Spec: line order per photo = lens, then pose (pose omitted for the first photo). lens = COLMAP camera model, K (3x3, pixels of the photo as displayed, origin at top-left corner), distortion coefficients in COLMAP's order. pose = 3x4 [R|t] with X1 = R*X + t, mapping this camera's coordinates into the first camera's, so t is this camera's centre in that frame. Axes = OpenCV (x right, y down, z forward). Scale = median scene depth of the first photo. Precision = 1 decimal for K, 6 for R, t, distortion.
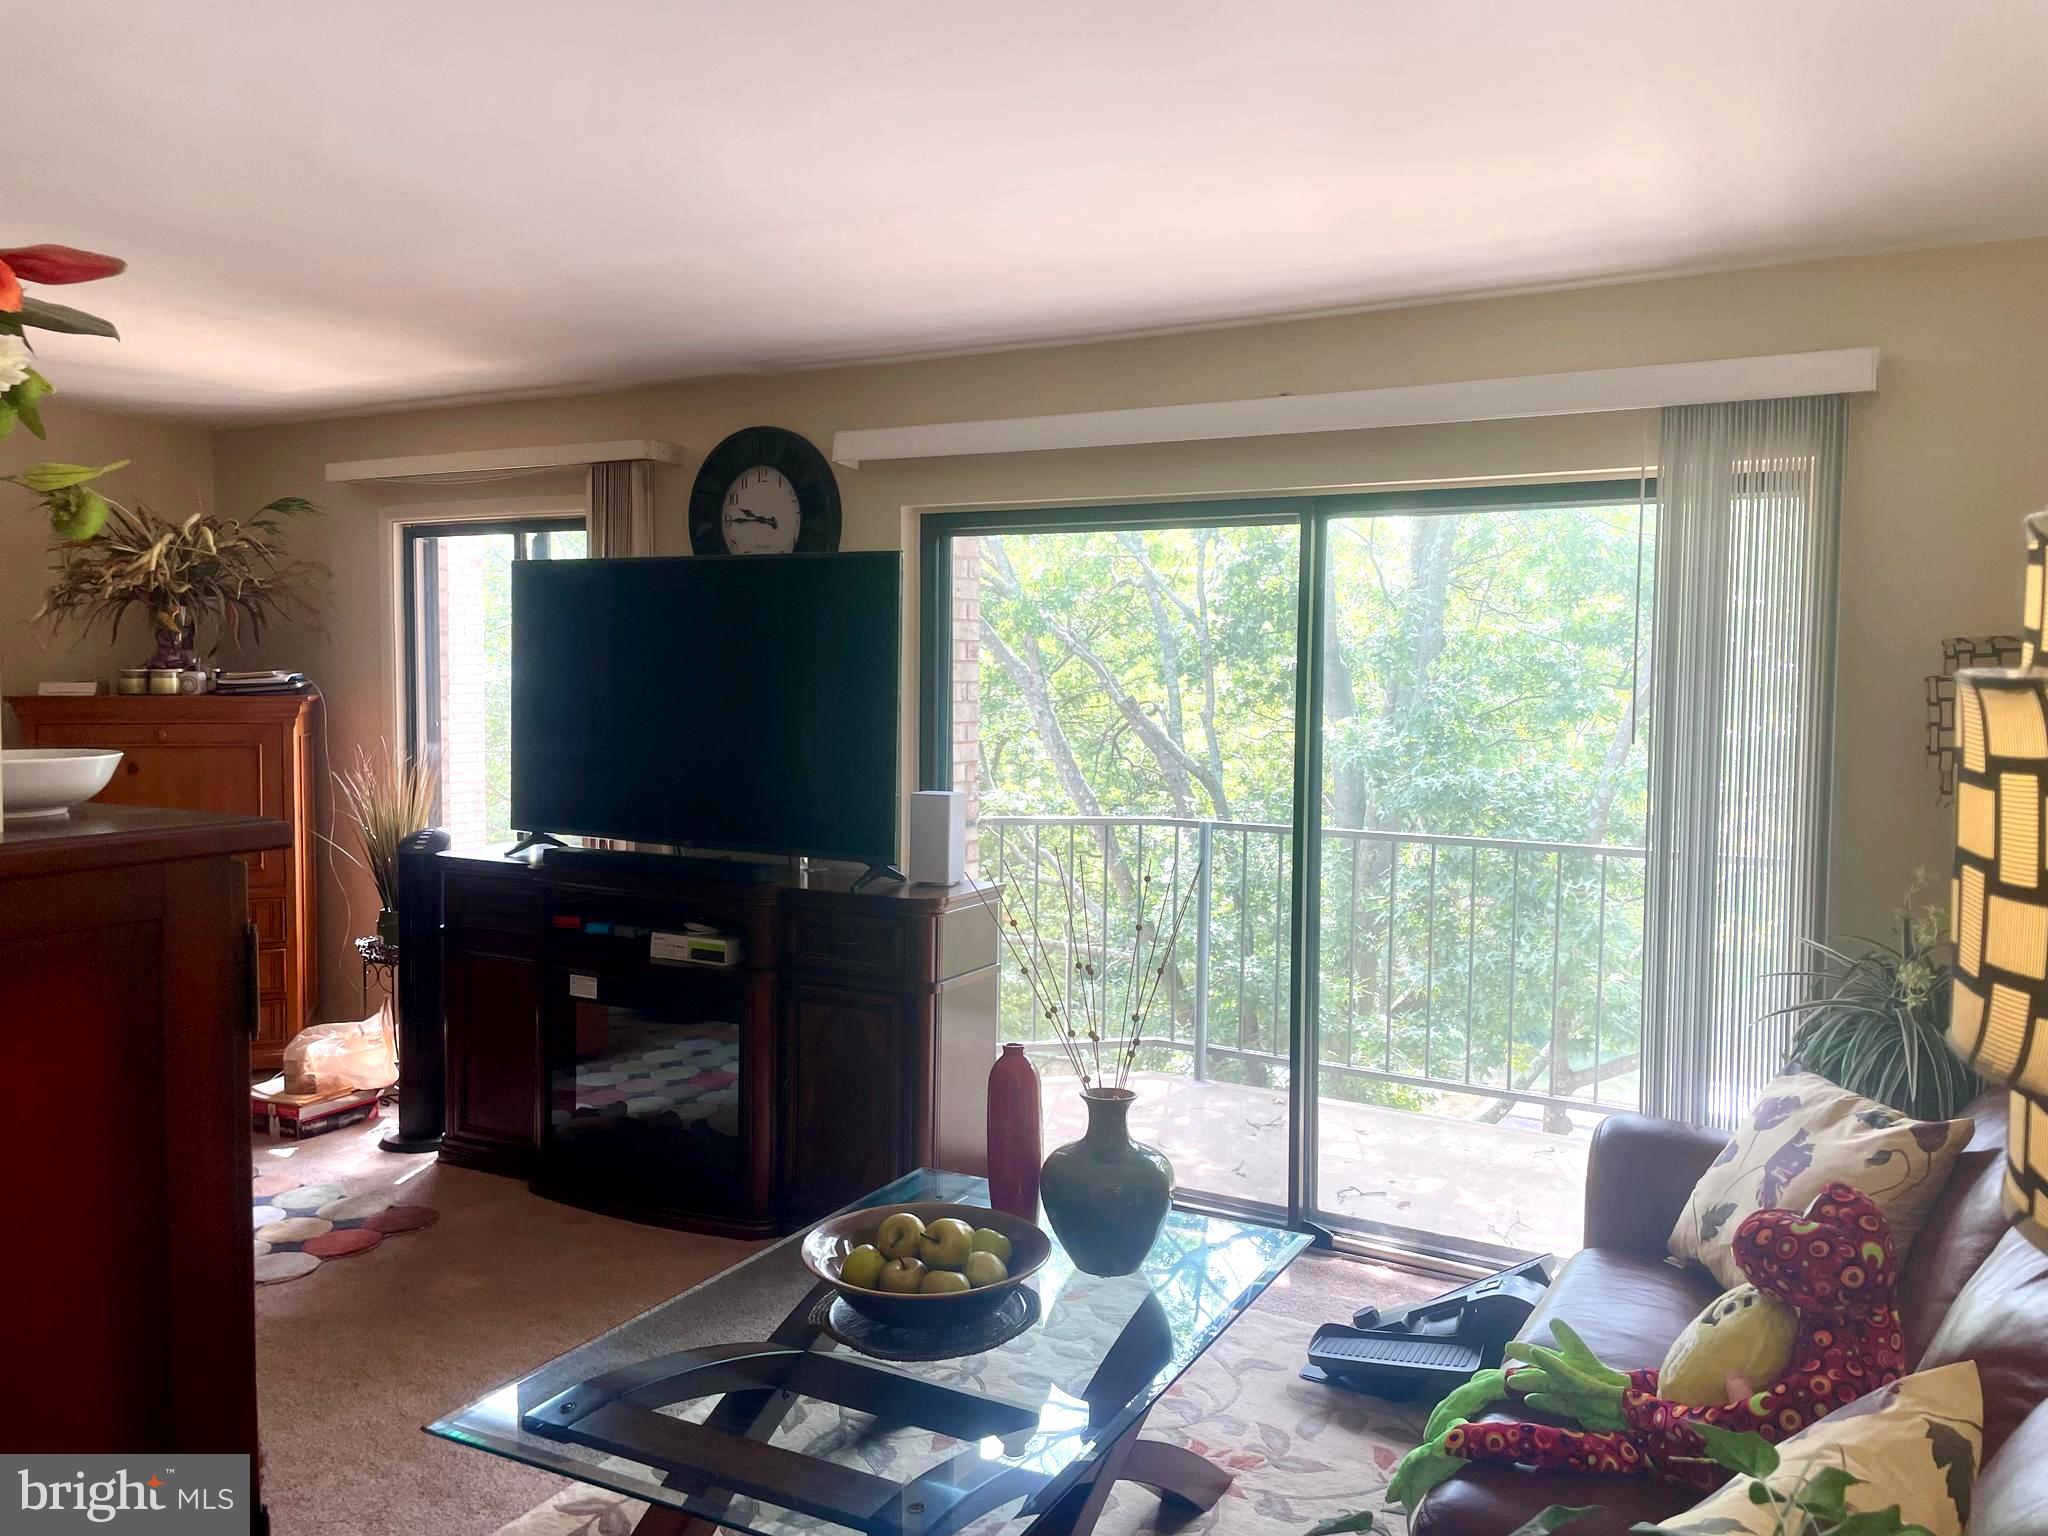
lens RADIAL K [[1543.4, 0, 1024.0], [0, 1543.4, 768.0], [0, 0, 1]] dist [0.063600, -0.000286]
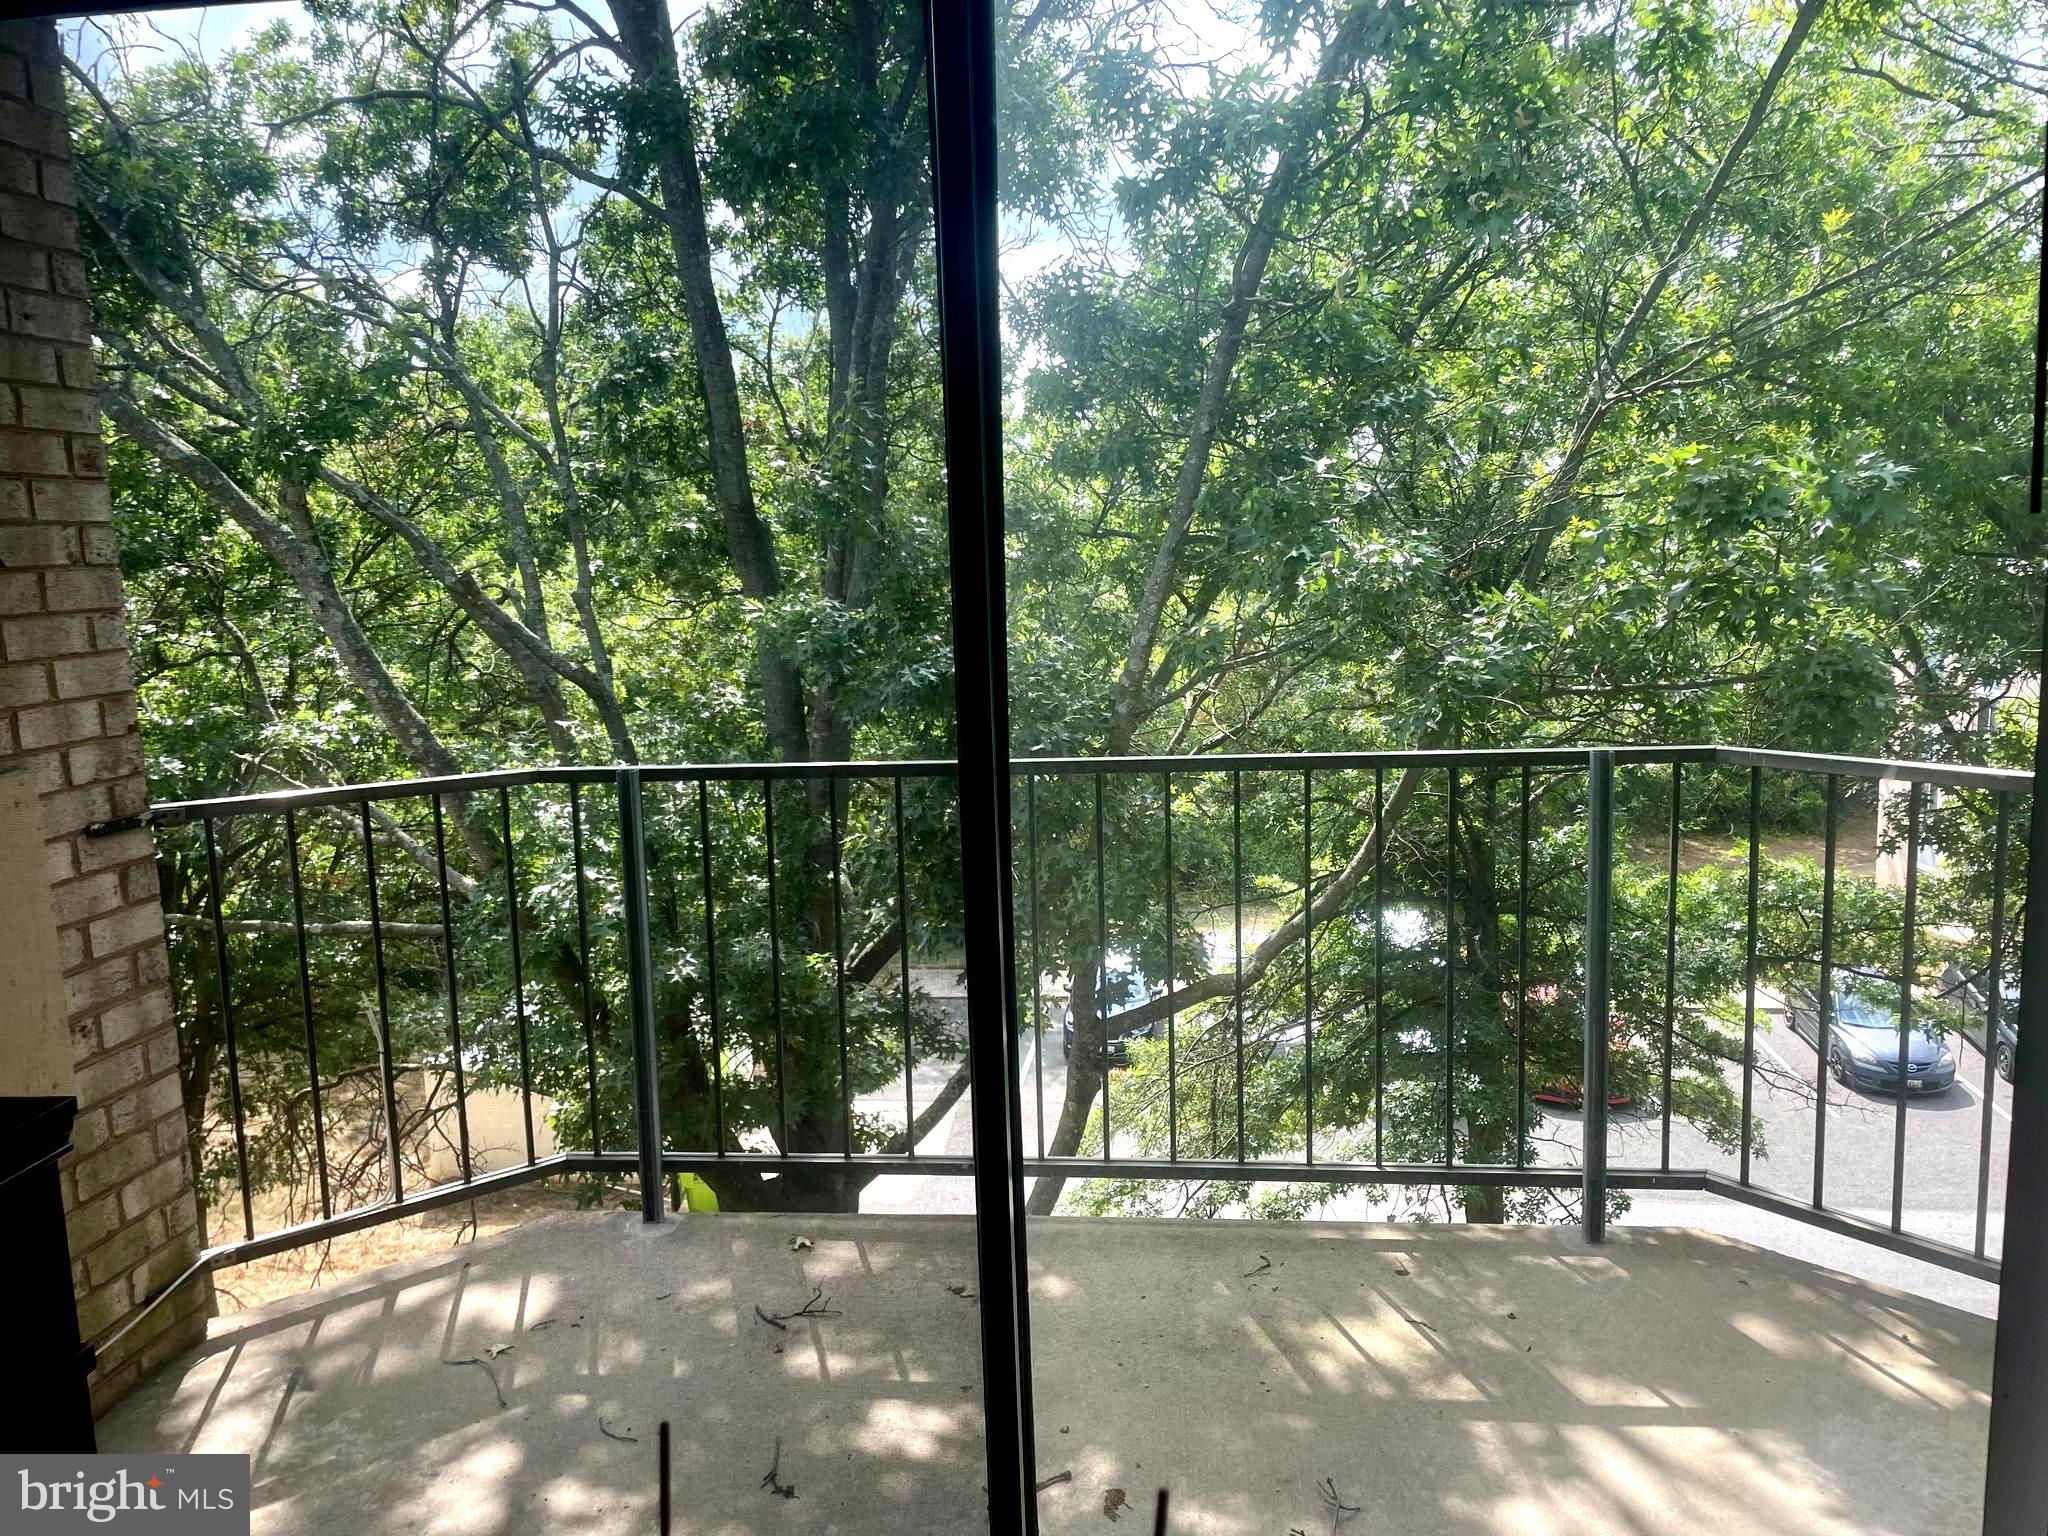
lens RADIAL K [[1536.8, 0, 1024.0], [0, 1536.8, 768.0], [0, 0, 1]] dist [-0.003067, -0.008427]
pose [[0.915847, -0.096394, 0.389786, 0.018112], [0.068721, 0.994063, 0.084362, -0.000932], [-0.395604, -0.050476, 0.917033, 0.225502]]
